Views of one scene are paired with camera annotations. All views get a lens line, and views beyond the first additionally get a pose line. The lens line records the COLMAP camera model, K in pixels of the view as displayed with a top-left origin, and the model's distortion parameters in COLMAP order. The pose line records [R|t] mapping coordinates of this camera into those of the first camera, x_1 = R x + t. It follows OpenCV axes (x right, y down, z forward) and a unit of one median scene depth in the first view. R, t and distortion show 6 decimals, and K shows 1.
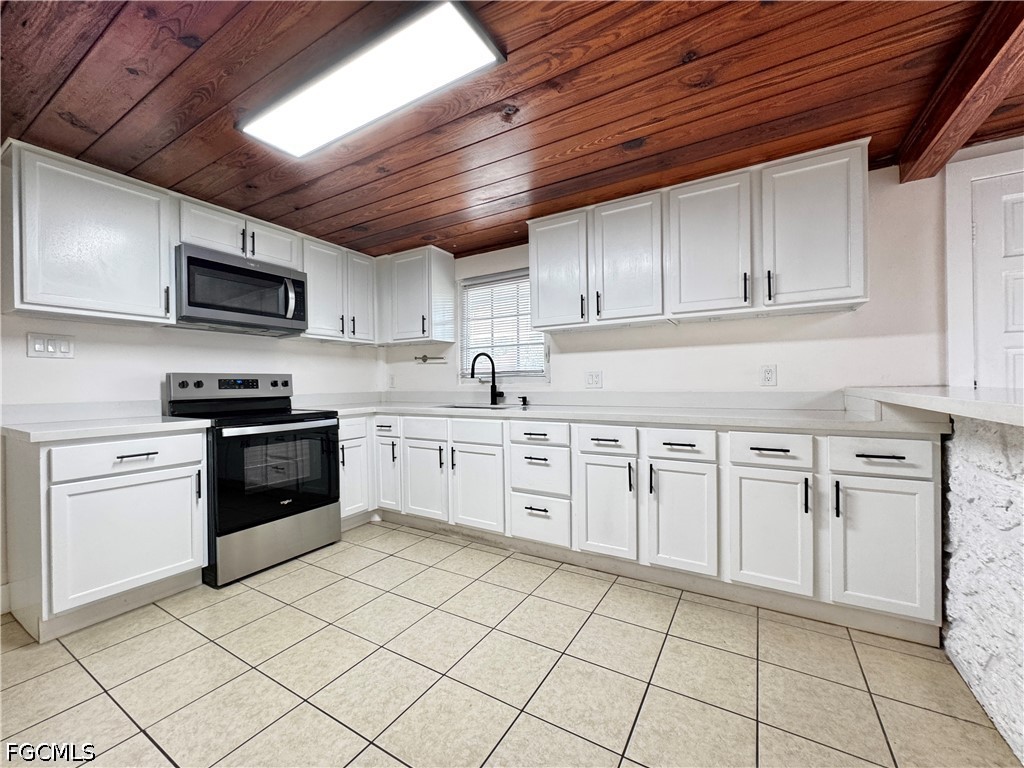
lens RADIAL K [[411.1, 0, 515.0], [0, 411.1, 384.3], [0, 0, 1]] dist [-0.000715, 0.000219]
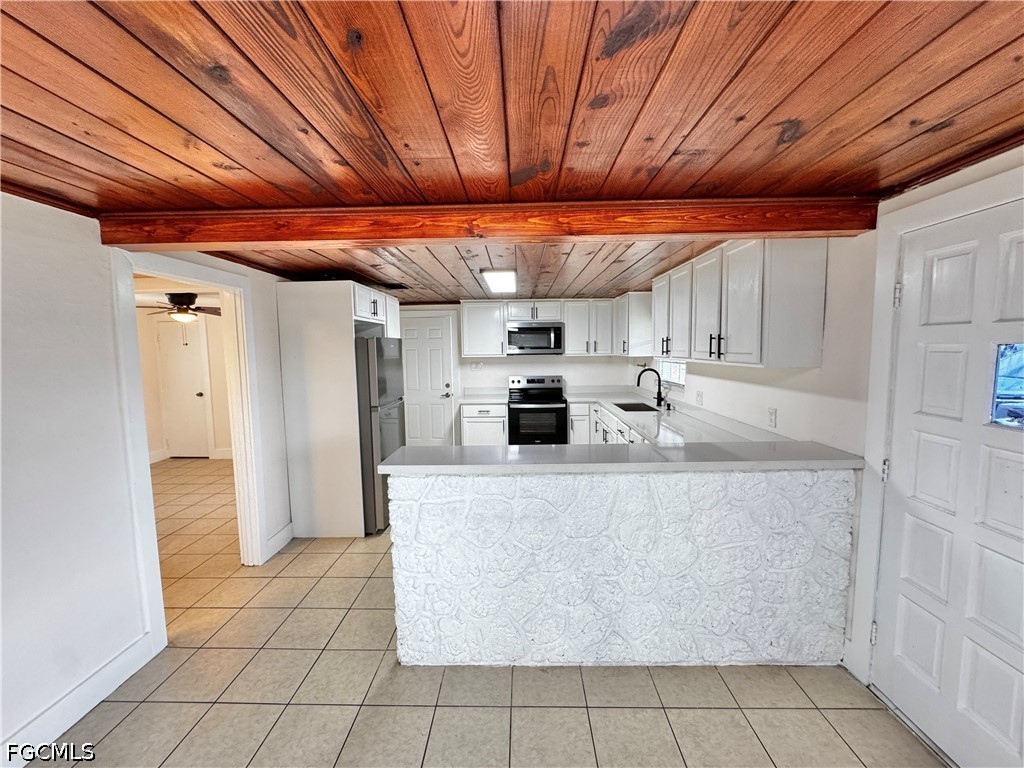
lens RADIAL K [[410.6, 0, 512.0], [0, 410.6, 384.0], [0, 0, 1]] dist [0.000533, 0.000274]
pose [[0.492589, 0.083709, -0.866227, 1.150181], [0.006219, 0.994999, 0.099689, -0.210789], [0.870240, -0.054493, 0.489605, -0.120898]]
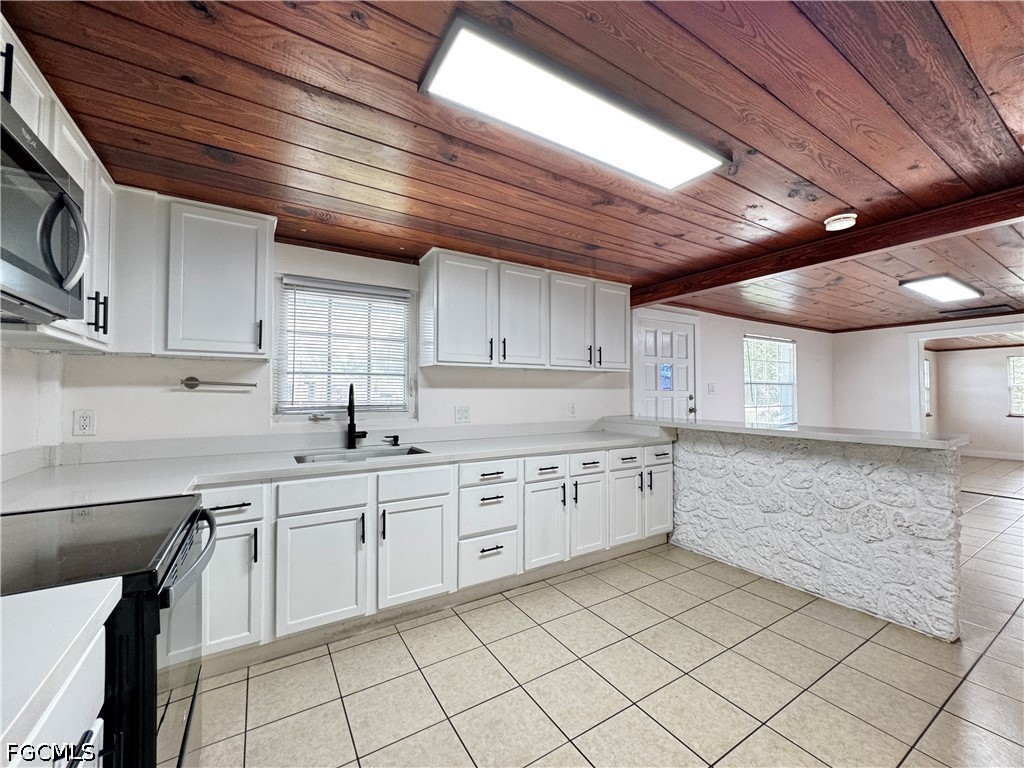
lens RADIAL K [[411.1, 0, 515.0], [0, 411.1, 384.3], [0, 0, 1]] dist [-0.000715, 0.000219]
pose [[0.460081, 0.031668, 0.887312, -0.790869], [-0.002092, 0.999400, -0.034583, -0.060722], [-0.887874, 0.014055, 0.459871, 0.462026]]
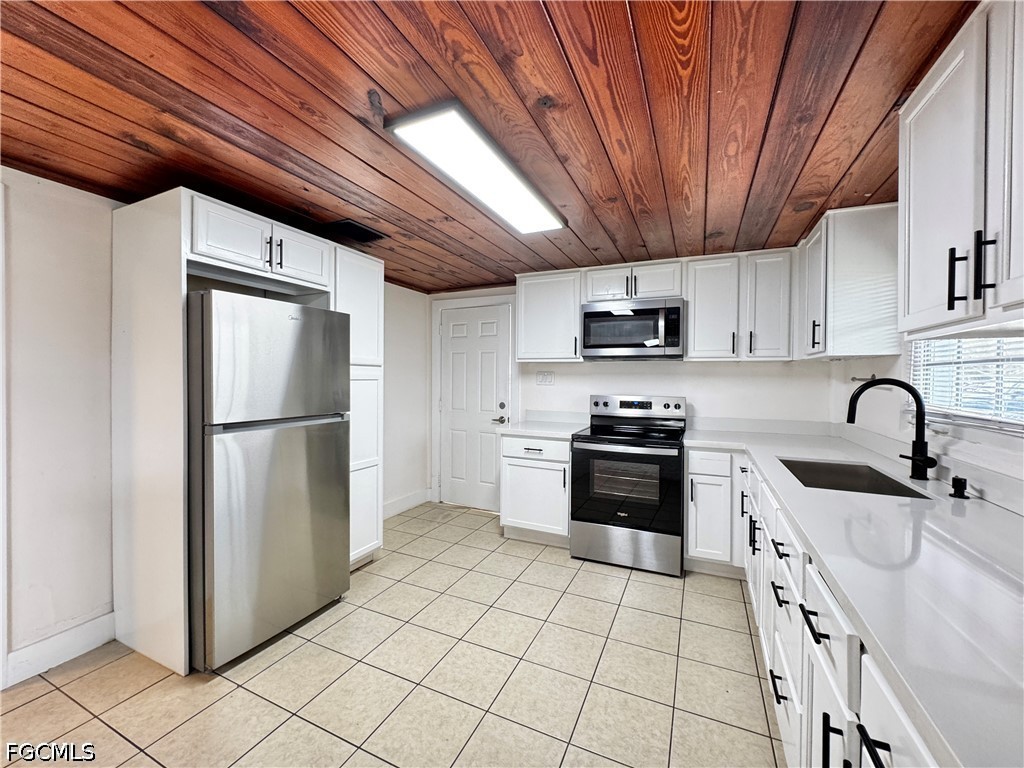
lens RADIAL K [[411.1, 0, 515.0], [0, 411.1, 384.3], [0, 0, 1]] dist [-0.000715, 0.000219]
pose [[0.108374, 0.030998, -0.993627, 0.518886], [-0.010762, 0.999492, 0.030008, -0.101598], [0.994052, 0.007441, 0.108653, 0.572382]]
